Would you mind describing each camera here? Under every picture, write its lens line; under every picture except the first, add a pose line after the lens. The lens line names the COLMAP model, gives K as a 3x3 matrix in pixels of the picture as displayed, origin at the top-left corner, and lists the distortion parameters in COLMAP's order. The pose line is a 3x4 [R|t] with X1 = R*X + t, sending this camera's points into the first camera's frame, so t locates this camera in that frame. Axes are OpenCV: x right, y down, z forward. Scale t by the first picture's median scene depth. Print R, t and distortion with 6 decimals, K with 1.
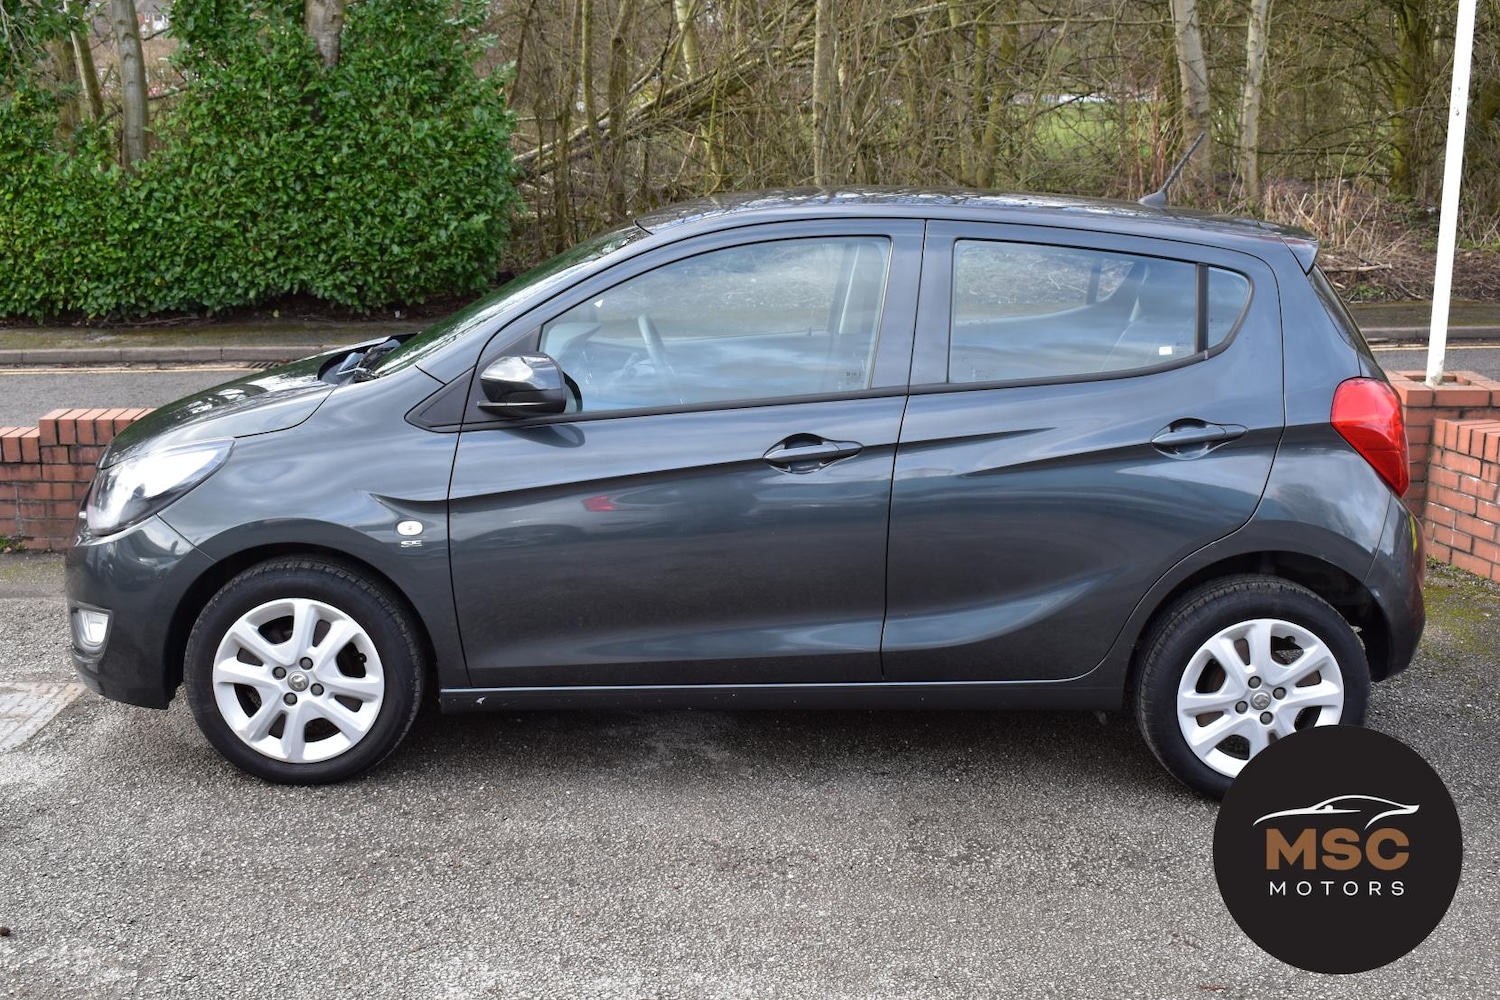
lens RADIAL K [[1798.0, 0, 746.8], [0, 1798.0, 485.5], [0, 0, 1]] dist [-0.055653, 0.000000]
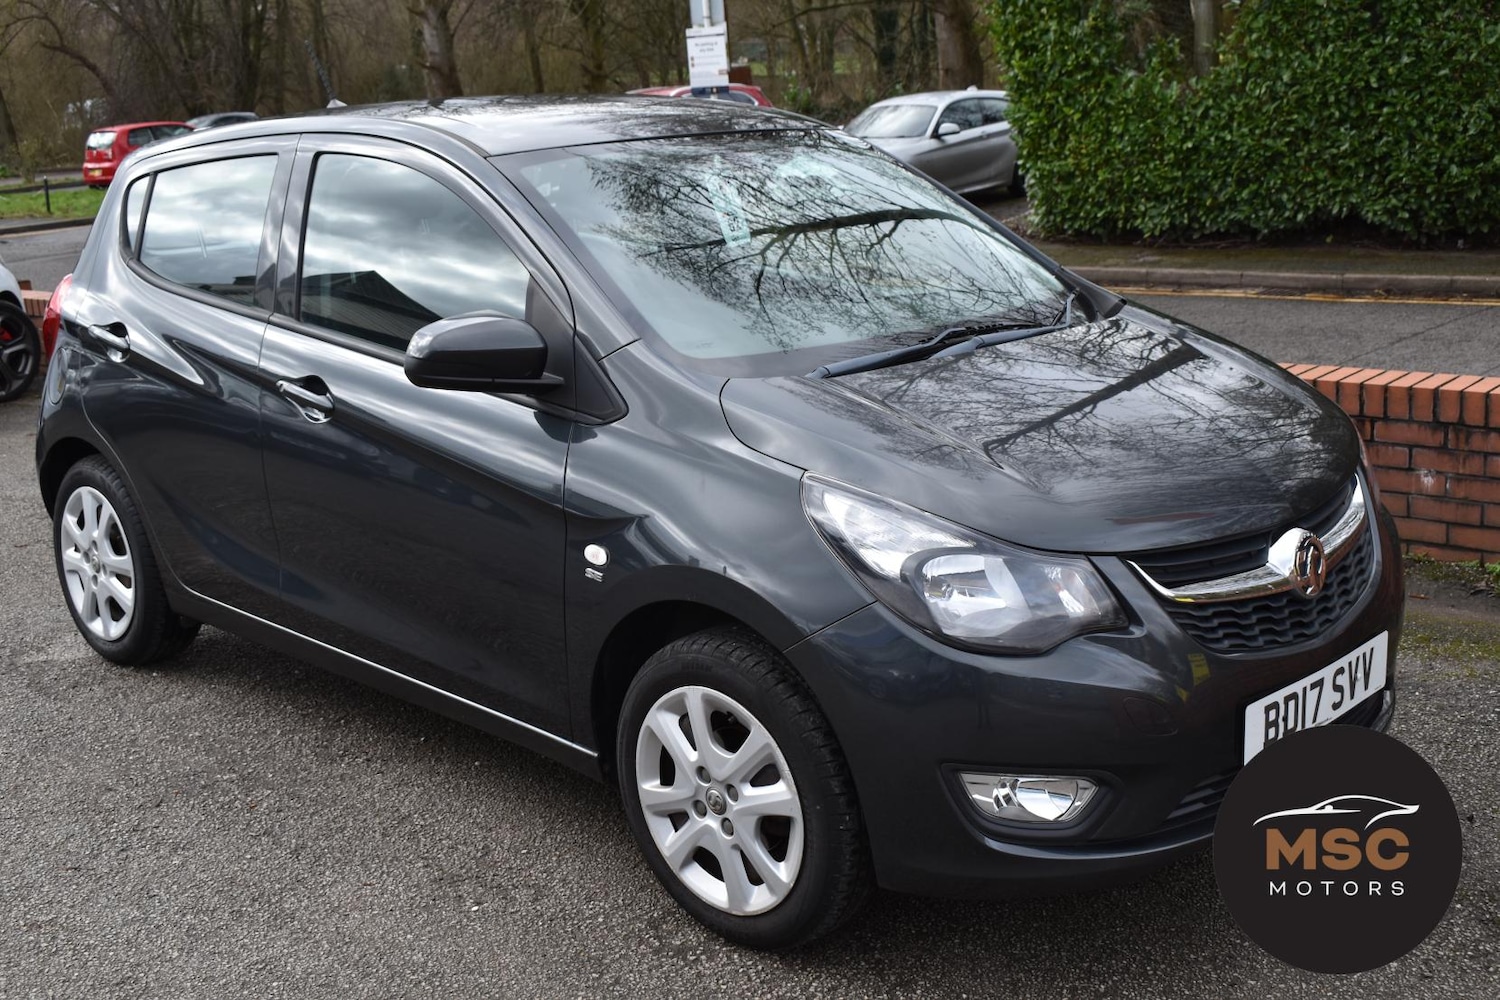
lens RADIAL K [[1798.0, 0, 749.8], [0, 1798.0, 496.7], [0, 0, 1]] dist [-0.055653, 0.000000]
pose [[0.739906, 0.116985, -0.662460, 0.152928], [-0.084156, 0.993124, 0.081382, -0.012961], [0.667425, -0.004465, 0.744663, 0.105434]]
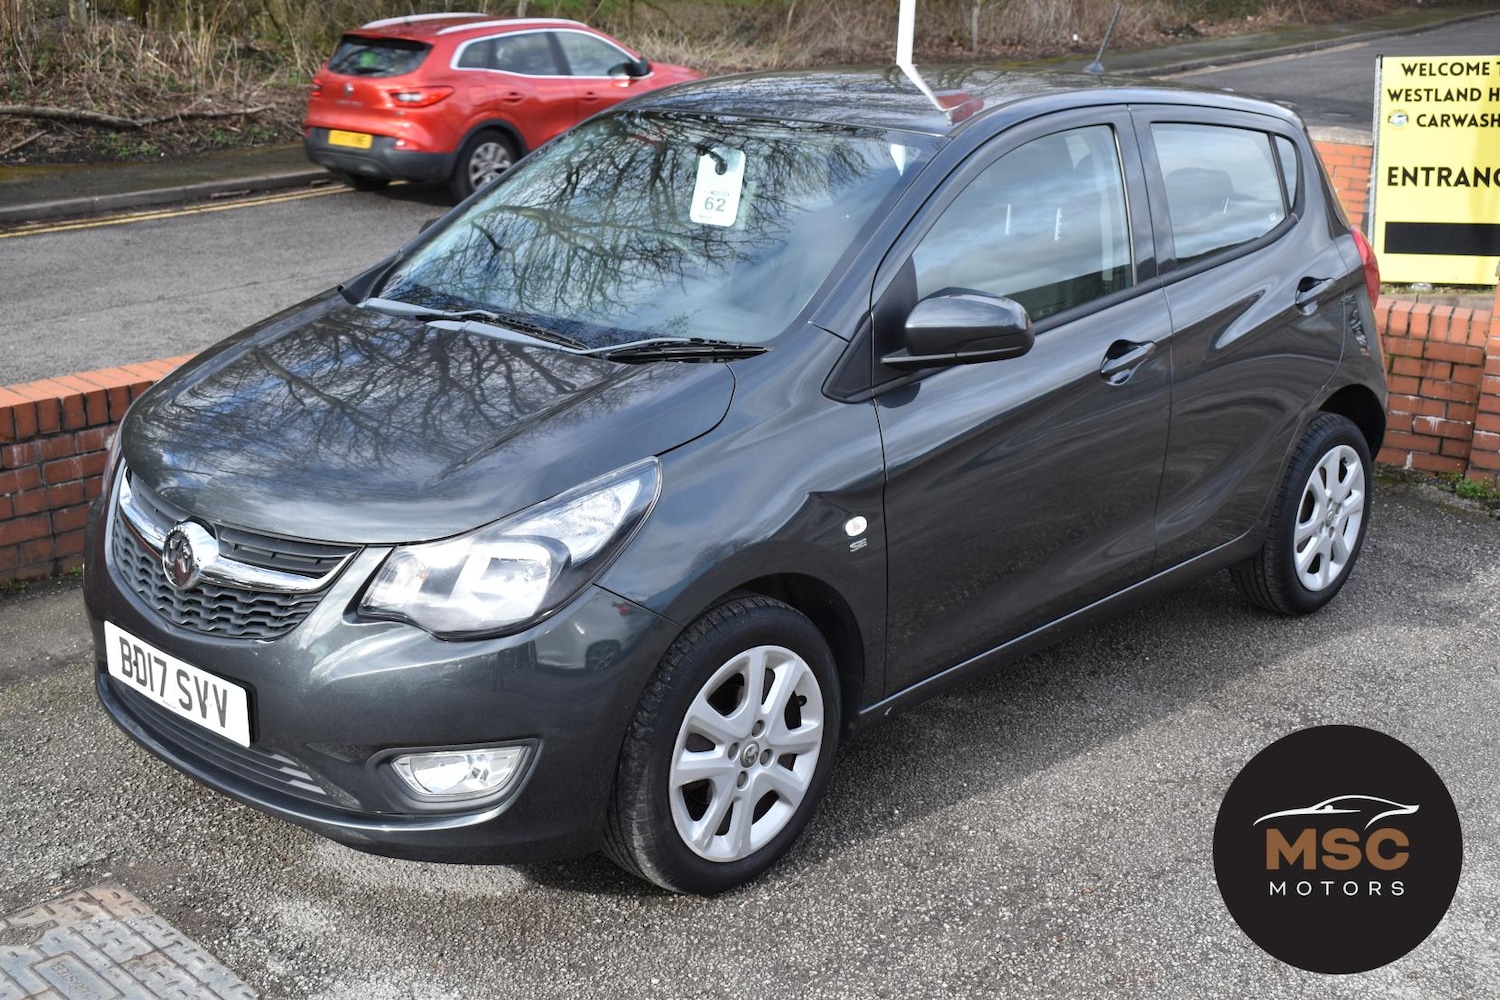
lens RADIAL K [[1798.0, 0, 746.4], [0, 1798.0, 498.8], [0, 0, 1]] dist [-0.055653, 0.000000]
pose [[0.706420, -0.200597, 0.678773, -0.190949], [0.131884, 0.979508, 0.152218, -0.029163], [-0.695398, -0.018011, 0.718399, 0.114677]]
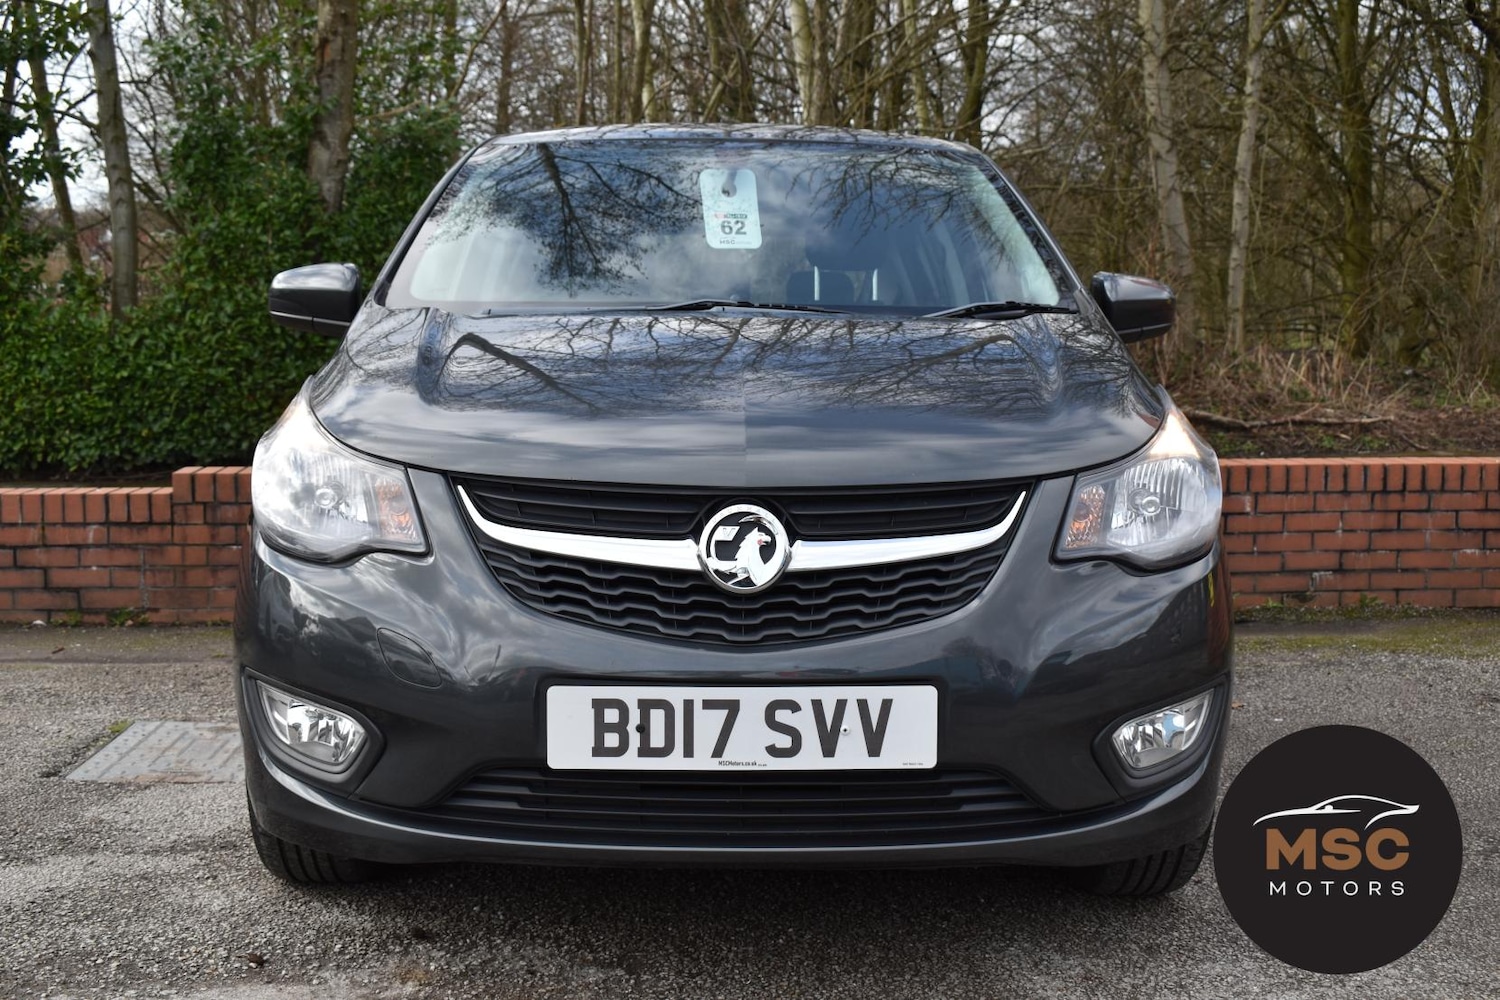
lens RADIAL K [[1798.0, 0, 746.9], [0, 1798.0, 466.8], [0, 0, 1]] dist [-0.055653, 0.000000]
pose [[0.998255, -0.005509, 0.058797, -0.066004], [0.013067, 0.991563, -0.128962, 0.031665], [-0.057591, 0.129506, 0.989905, 0.039945]]
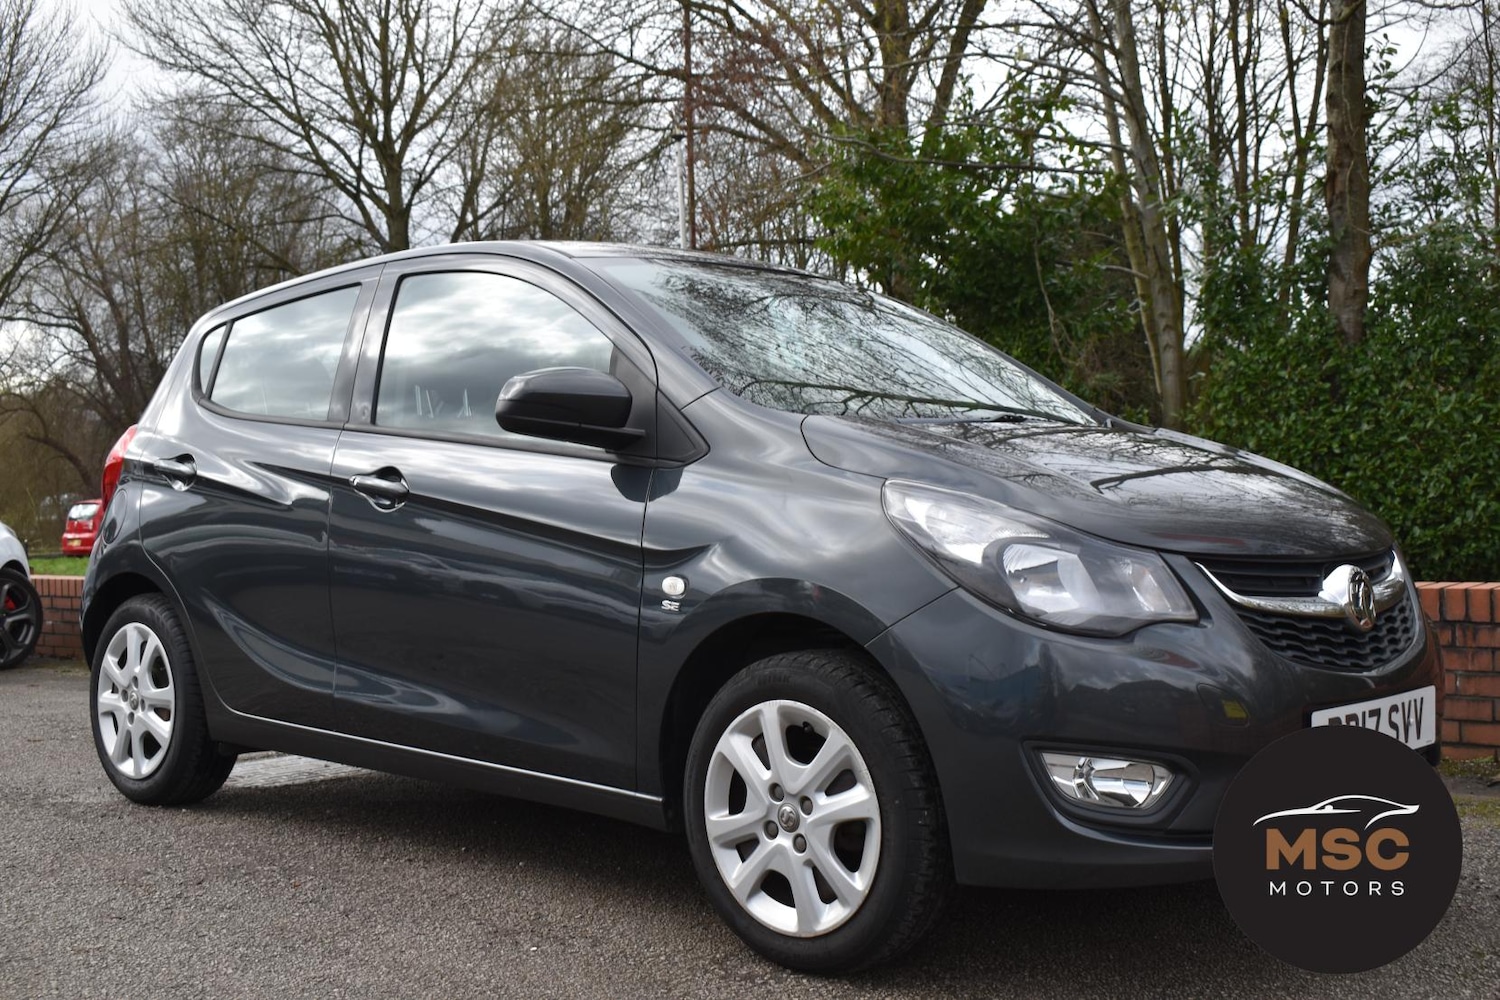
lens RADIAL K [[1798.0, 0, 749.0], [0, 1798.0, 501.1], [0, 0, 1]] dist [-0.055653, 0.000000]
pose [[0.753922, -0.016167, -0.656764, 0.151118], [-0.109944, 0.982494, -0.150394, 0.029461], [0.647698, 0.185593, 0.738947, 0.094536]]
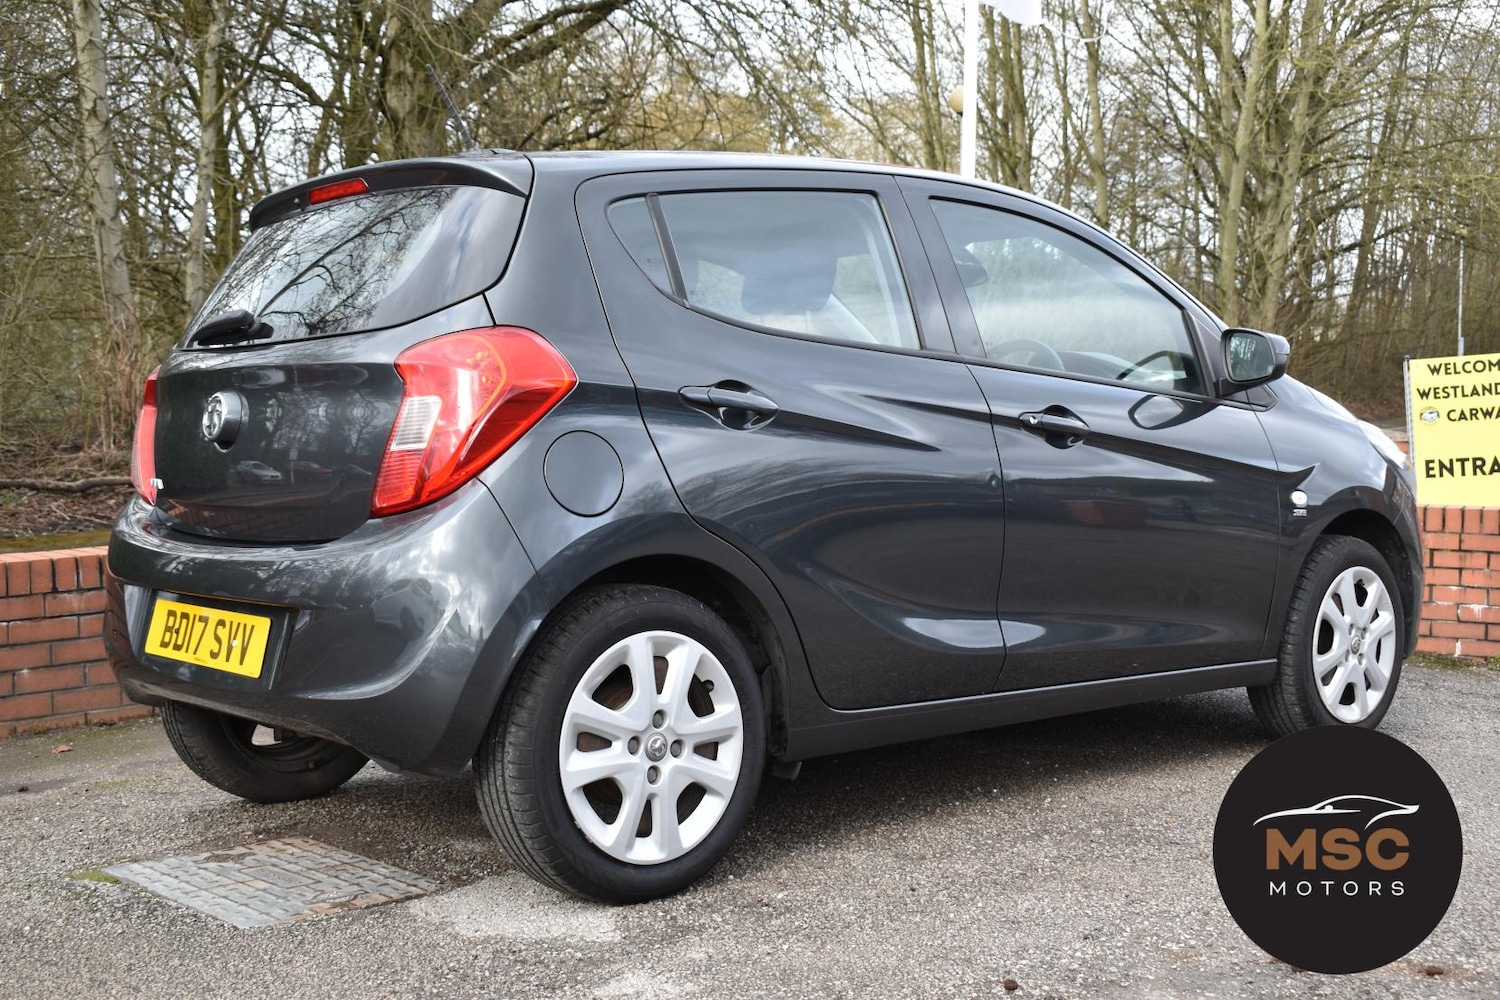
lens RADIAL K [[1798.0, 0, 744.1], [0, 1798.0, 492.6], [0, 0, 1]] dist [-0.055653, 0.000000]
pose [[0.728973, -0.048397, 0.682829, -0.225780], [0.154706, 0.983338, -0.095465, 0.021841], [-0.666832, 0.175229, 0.724314, 0.098041]]
